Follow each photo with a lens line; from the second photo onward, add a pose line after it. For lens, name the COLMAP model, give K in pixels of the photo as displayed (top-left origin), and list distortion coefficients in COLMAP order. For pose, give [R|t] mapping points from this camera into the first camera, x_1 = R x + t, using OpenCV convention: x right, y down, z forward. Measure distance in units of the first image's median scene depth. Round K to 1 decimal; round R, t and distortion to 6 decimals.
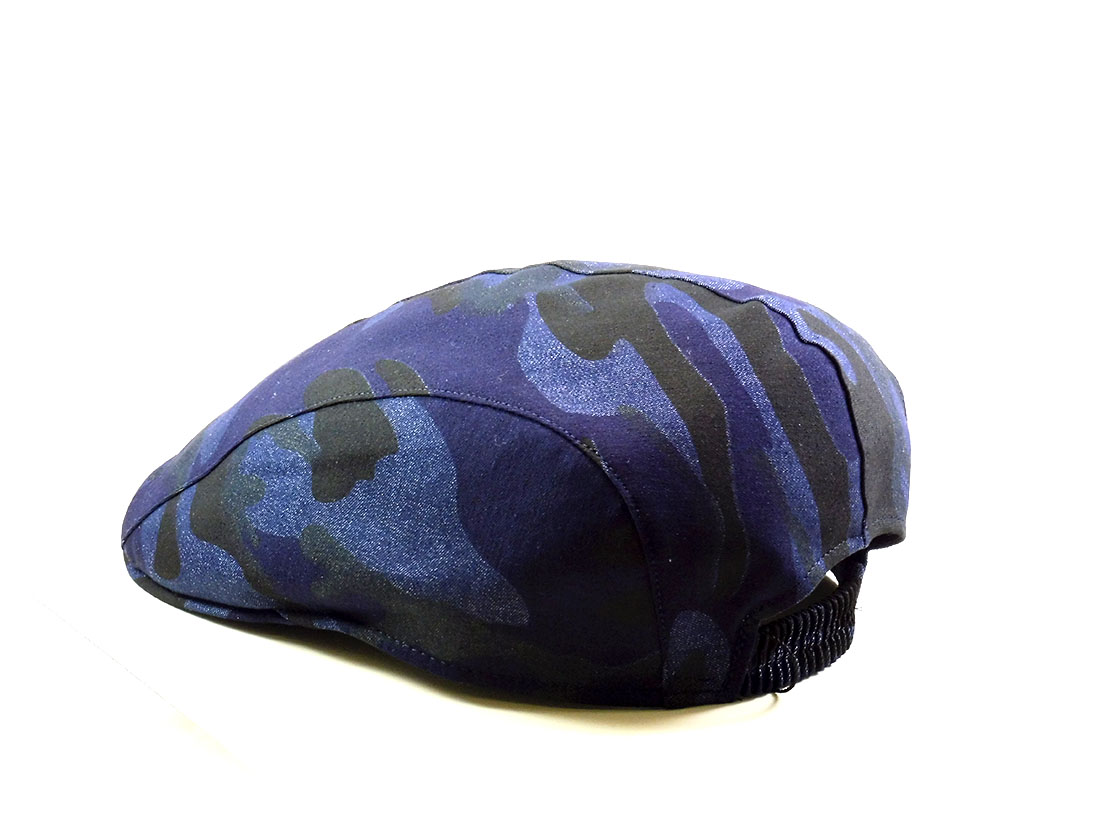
lens RADIAL K [[2747.6, 0, 554.3], [0, 2747.6, 411.1], [0, 0, 1]] dist [0.828691, 0.000000]
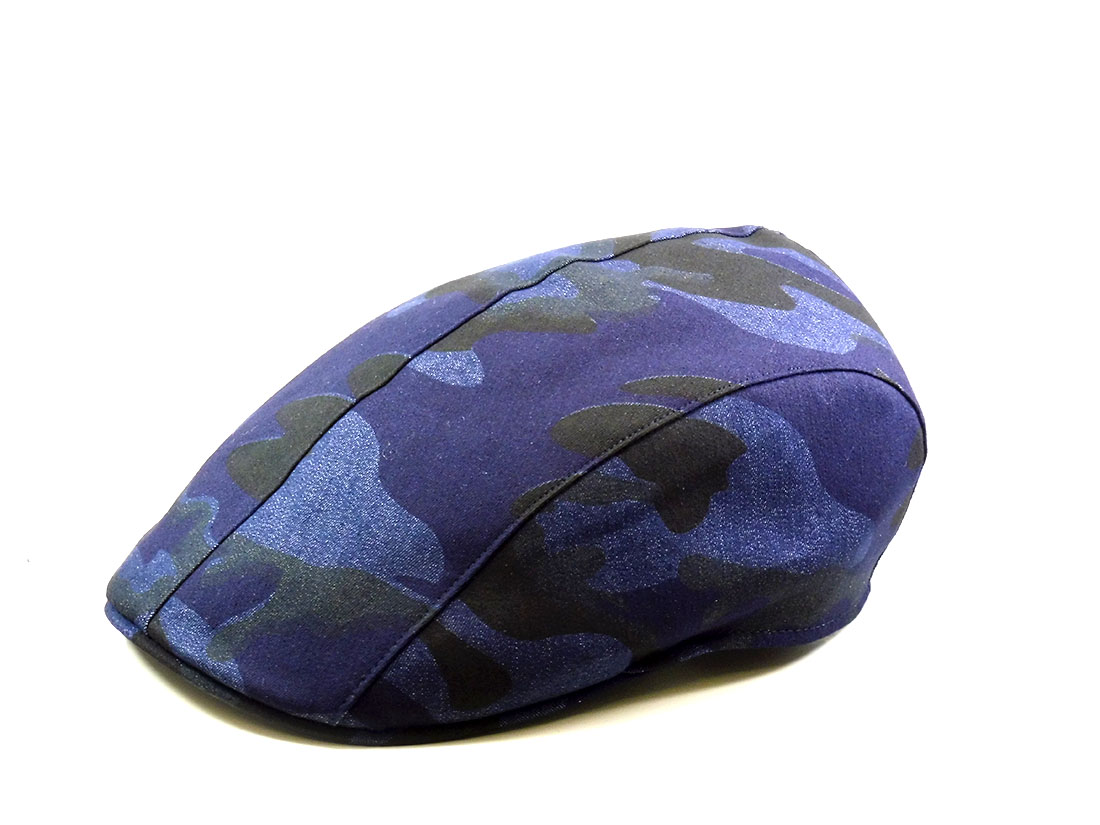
lens RADIAL K [[2747.6, 0, 551.1], [0, 2747.6, 409.9], [0, 0, 1]] dist [0.828691, 0.000000]
pose [[0.341056, -0.290750, 0.893949, -0.957715], [0.265685, 0.942008, 0.205018, -0.219779], [-0.901716, 0.167587, 0.398526, 0.649368]]
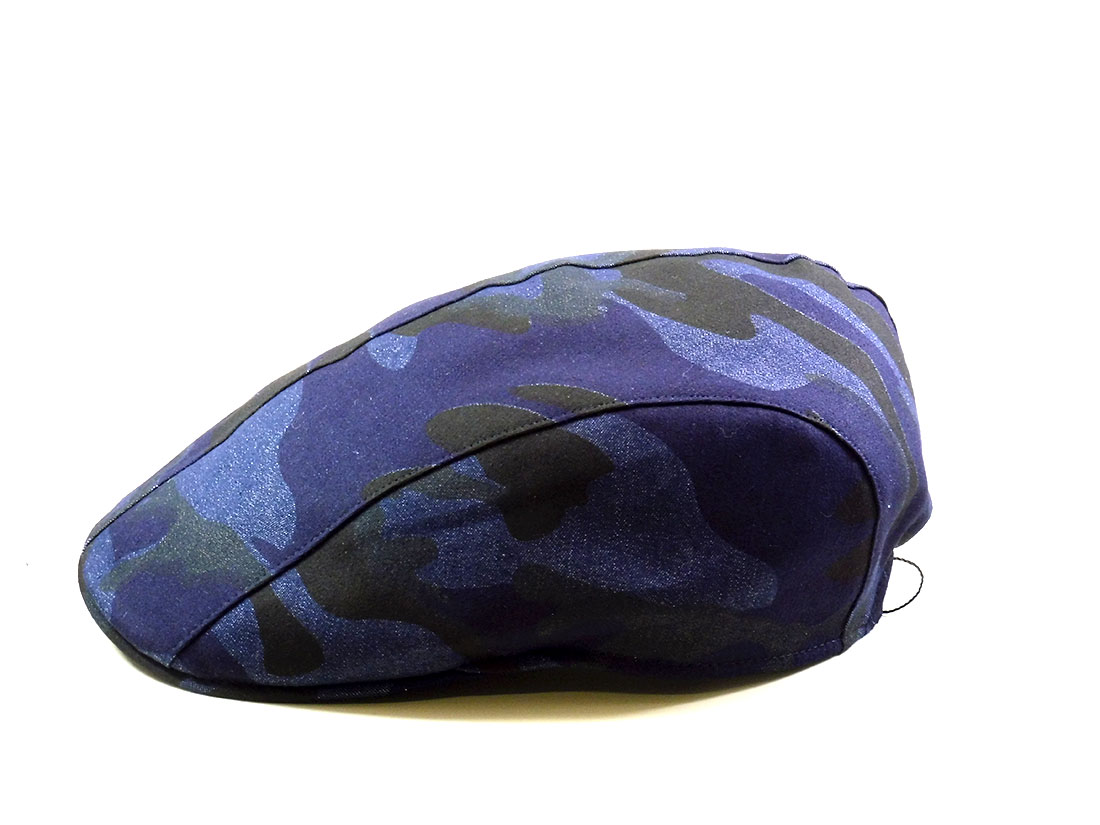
lens RADIAL K [[2747.6, 0, 550.7], [0, 2747.6, 412.9], [0, 0, 1]] dist [0.828691, 0.000000]
pose [[0.740672, -0.206558, 0.639327, -0.687131], [0.195654, 0.976638, 0.088870, -0.095206], [-0.642747, 0.059264, 0.763782, 0.255935]]
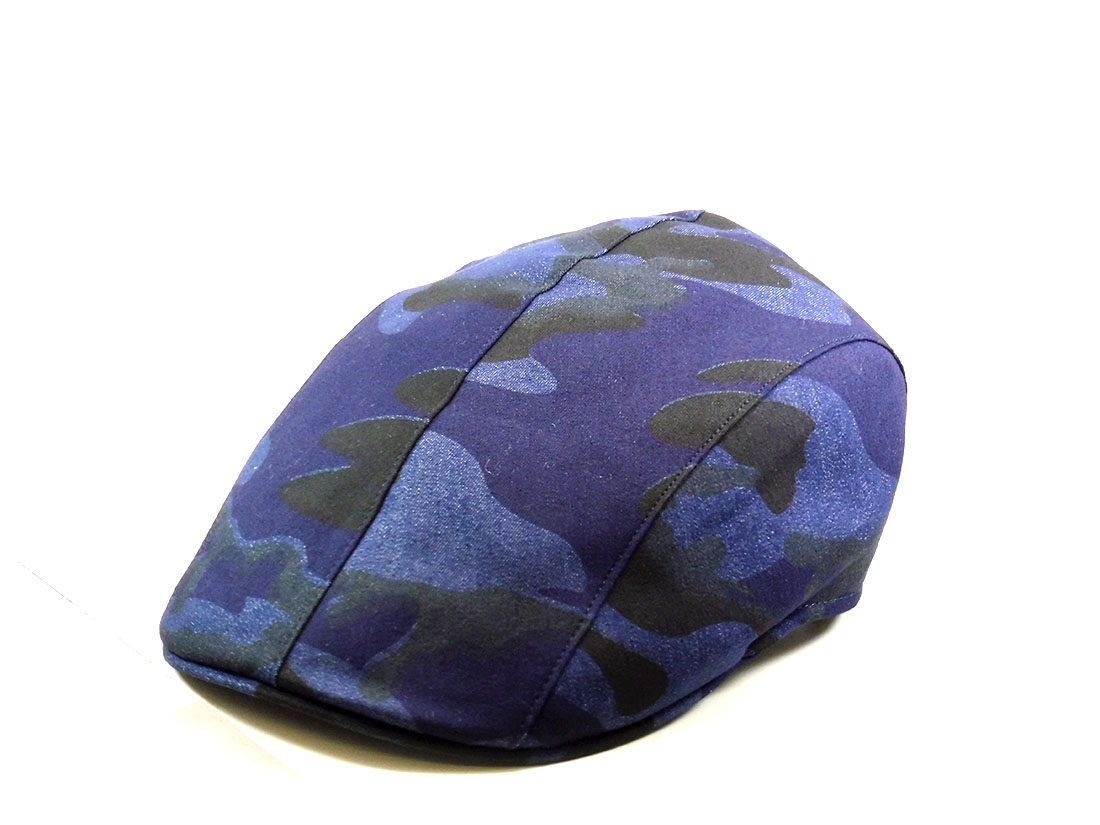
lens RADIAL K [[2747.6, 0, 553.3], [0, 2747.6, 412.5], [0, 0, 1]] dist [0.828691, 0.000000]
pose [[-0.018796, -0.314979, 0.948913, -1.013160], [0.277187, 0.910236, 0.307631, -0.327850], [-0.960632, 0.268809, 0.070199, 1.001689]]
